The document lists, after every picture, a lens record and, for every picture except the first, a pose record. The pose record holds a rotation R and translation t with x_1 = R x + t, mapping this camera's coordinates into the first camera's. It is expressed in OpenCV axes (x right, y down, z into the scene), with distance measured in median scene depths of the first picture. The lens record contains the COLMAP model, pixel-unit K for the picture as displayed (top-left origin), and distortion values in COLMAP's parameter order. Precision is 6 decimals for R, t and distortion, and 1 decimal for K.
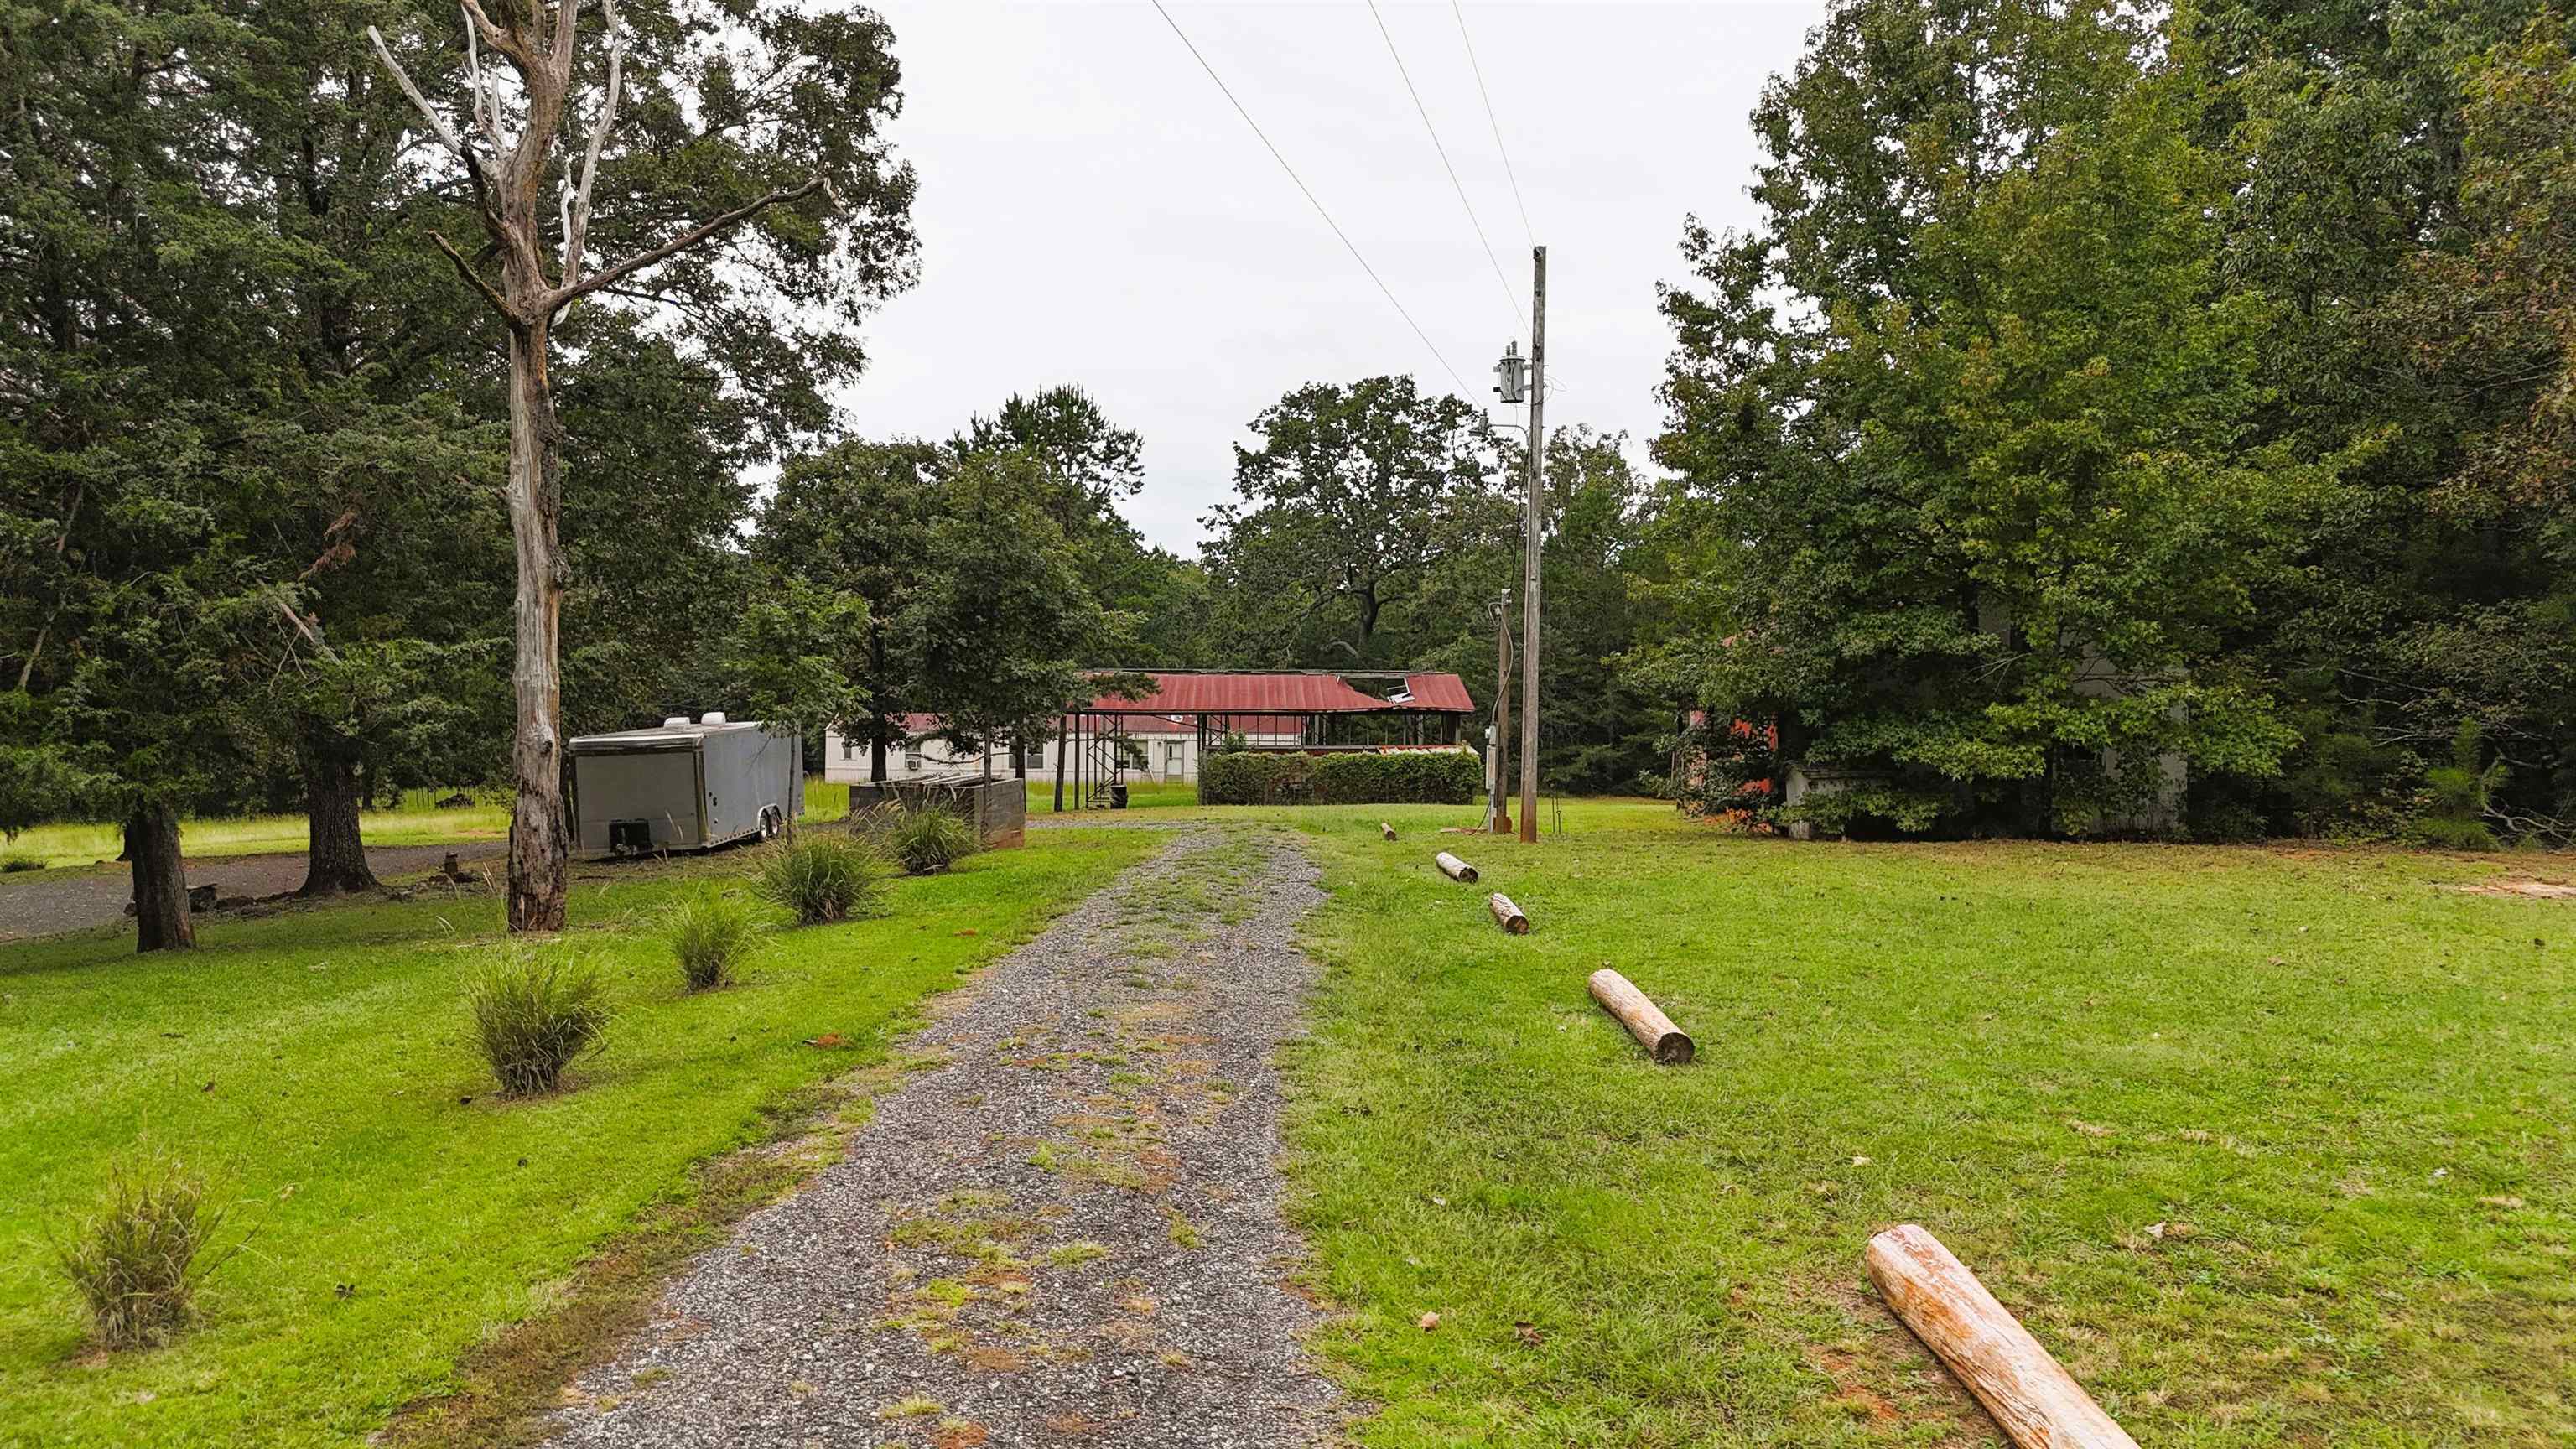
lens RADIAL K [[1935.5, 0, 1284.2], [0, 1935.5, 726.0], [0, 0, 1]] dist [0.067747, -0.009190]
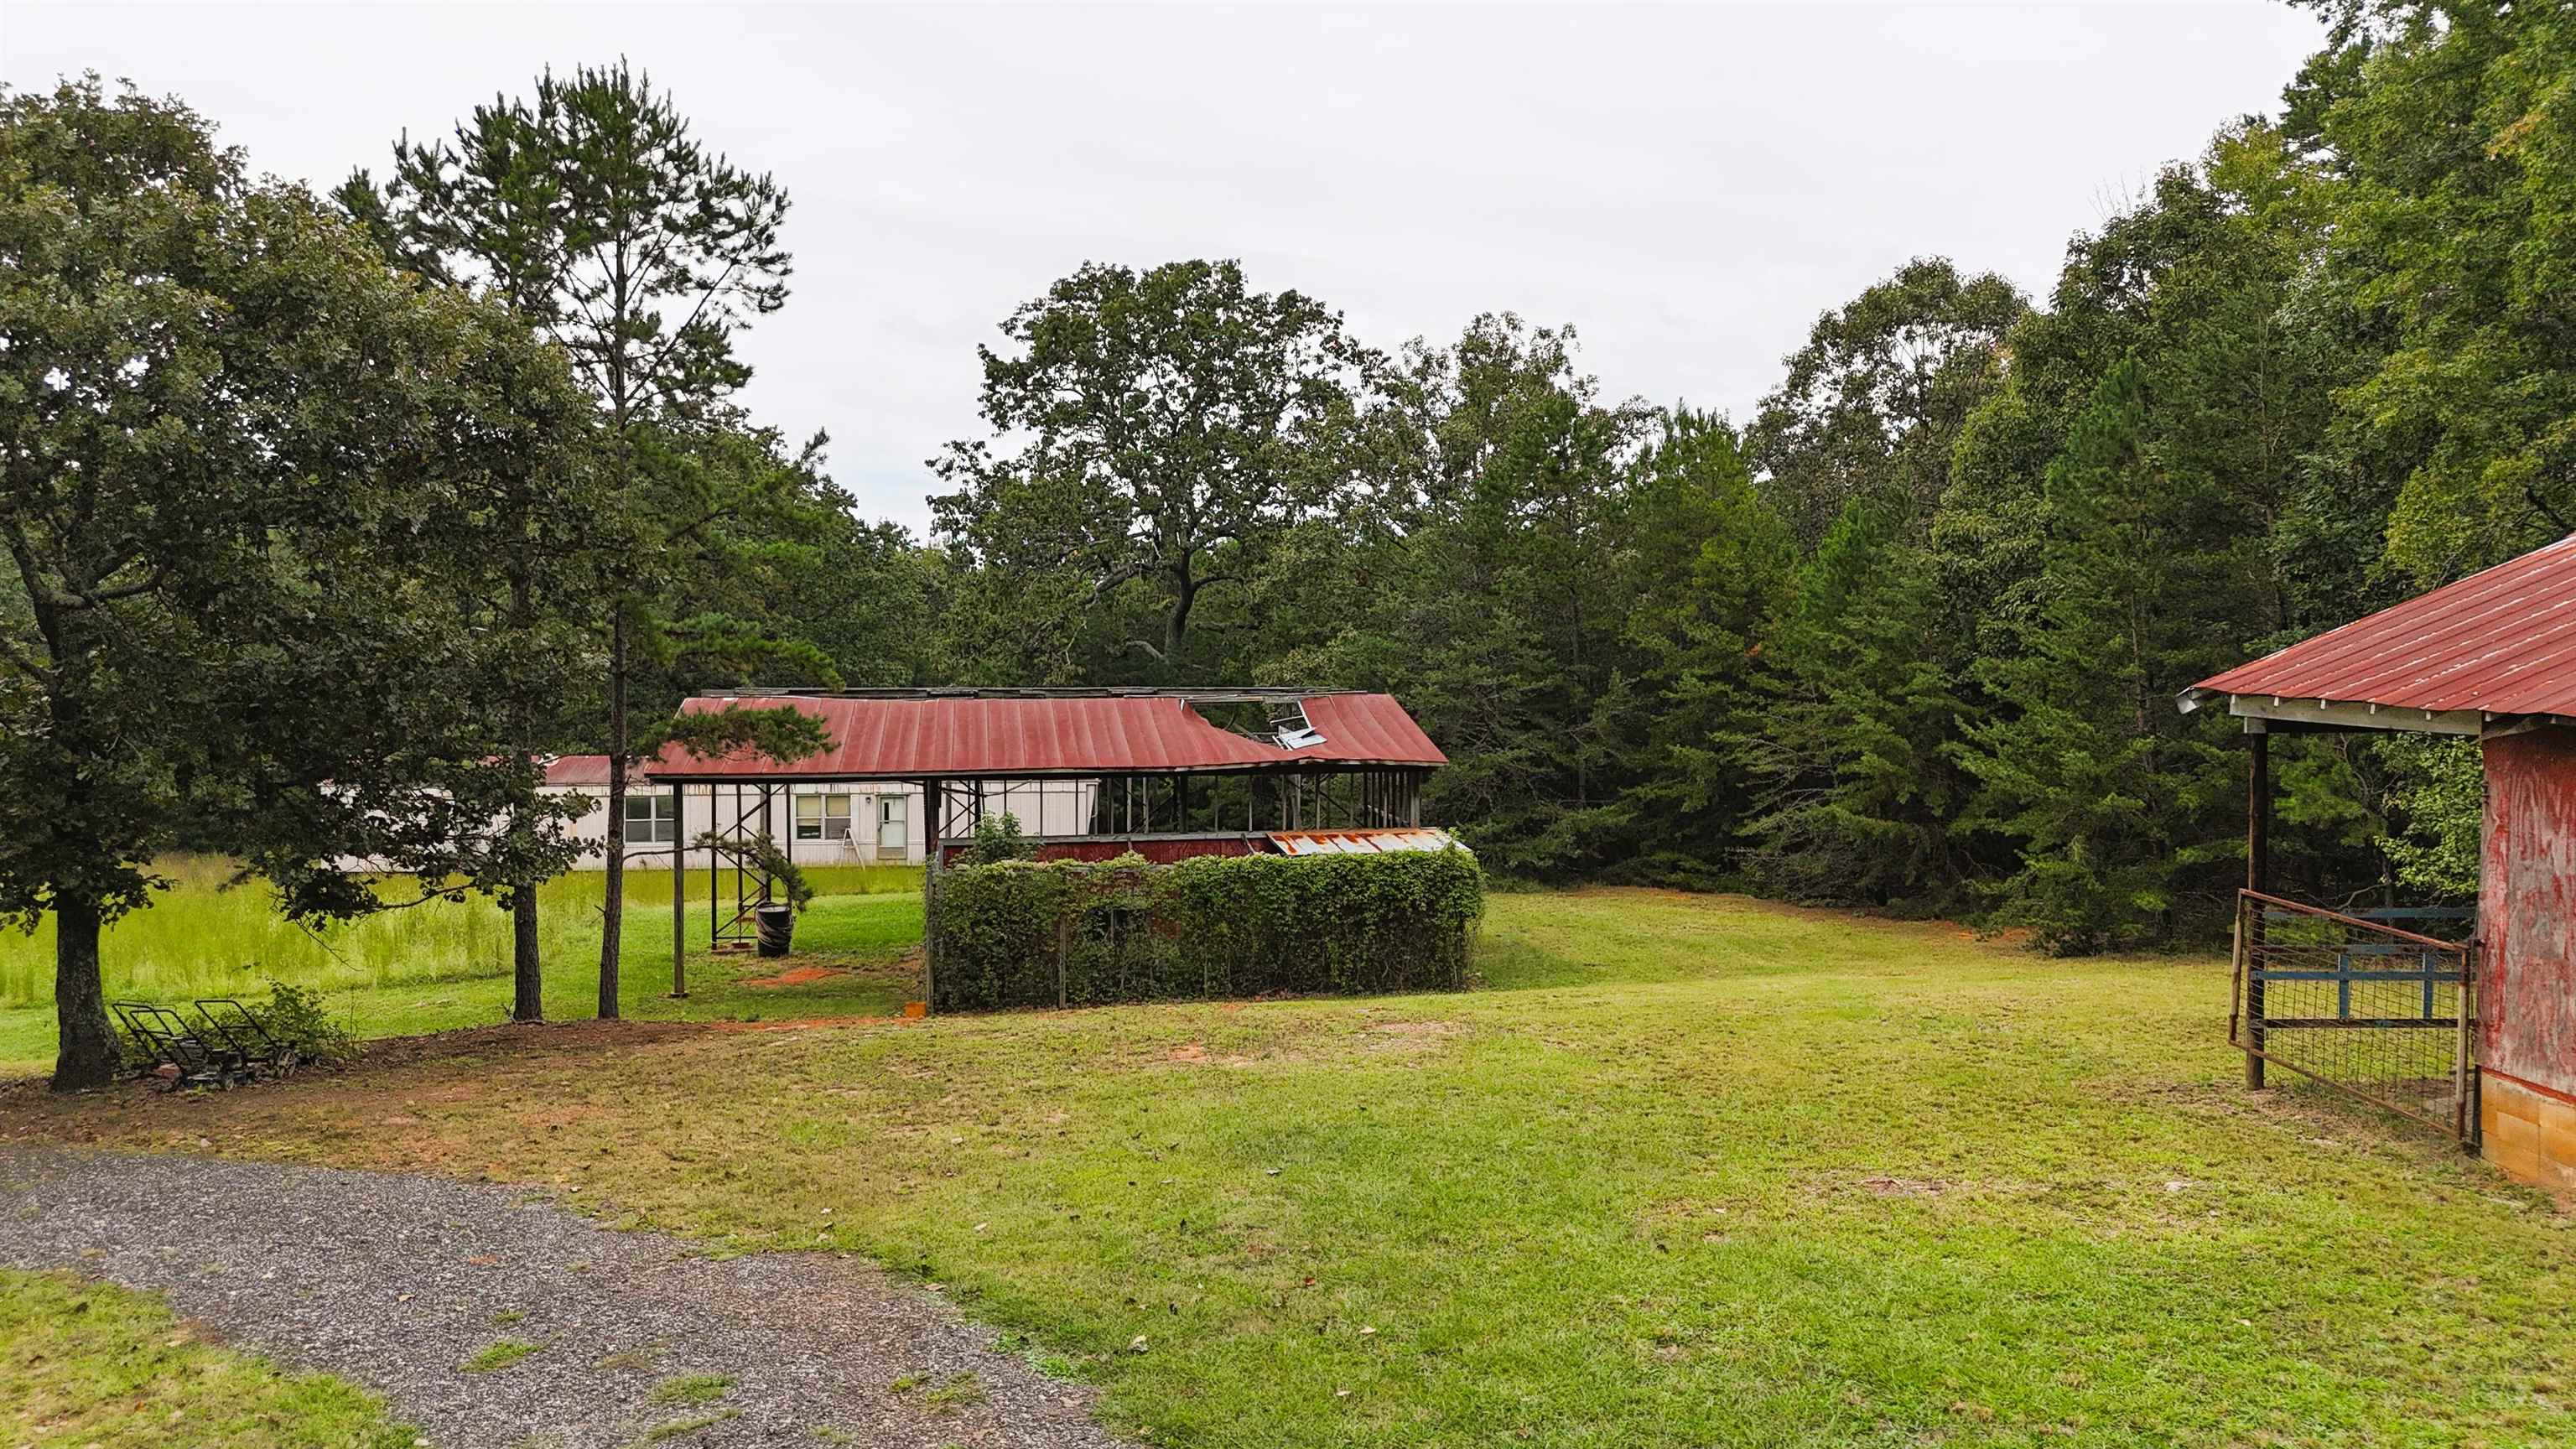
lens RADIAL K [[1935.5, 0, 1313.2], [0, 1935.5, 720.5], [0, 0, 1]] dist [0.067747, -0.009190]
pose [[0.989259, -0.010986, 0.145762, -0.011965], [0.011654, 0.999925, -0.003732, -0.013166], [-0.145710, 0.005391, 0.989313, 0.335864]]
